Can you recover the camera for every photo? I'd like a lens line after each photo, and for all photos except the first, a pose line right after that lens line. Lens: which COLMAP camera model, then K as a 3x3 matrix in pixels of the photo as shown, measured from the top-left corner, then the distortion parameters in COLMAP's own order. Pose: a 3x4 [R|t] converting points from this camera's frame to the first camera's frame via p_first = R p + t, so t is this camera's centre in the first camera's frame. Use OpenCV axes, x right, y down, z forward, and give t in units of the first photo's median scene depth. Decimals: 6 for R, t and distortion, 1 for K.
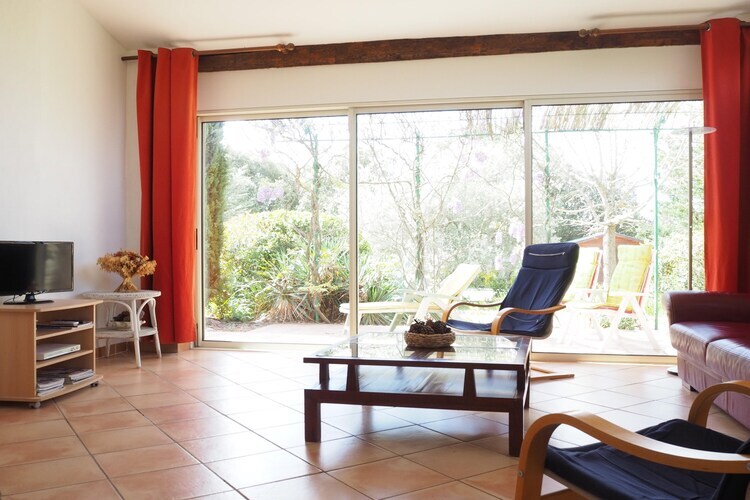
lens RADIAL K [[619.1, 0, 375.0], [0, 619.1, 250.0], [0, 0, 1]] dist [-0.054374, 0.002134]
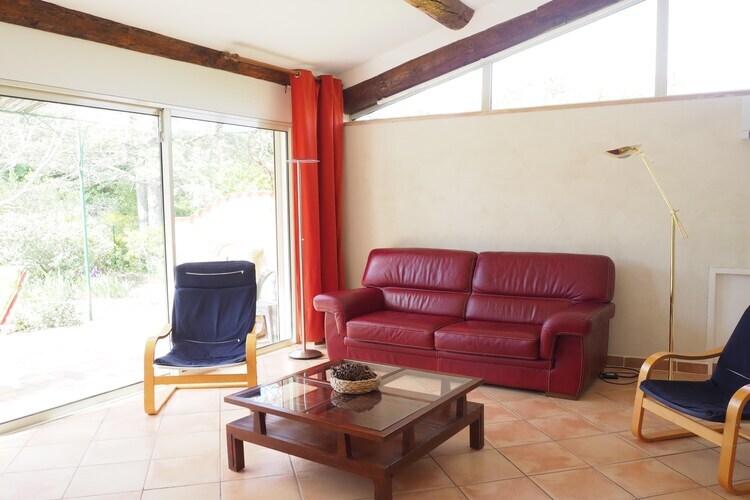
lens RADIAL K [[619.1, 0, 375.0], [0, 619.1, 250.0], [0, 0, 1]] dist [-0.054374, 0.002134]
pose [[0.353069, -0.072275, 0.932801, -0.555757], [0.009566, 0.997239, 0.073647, -0.100278], [-0.935548, -0.017079, 0.352786, 0.390606]]
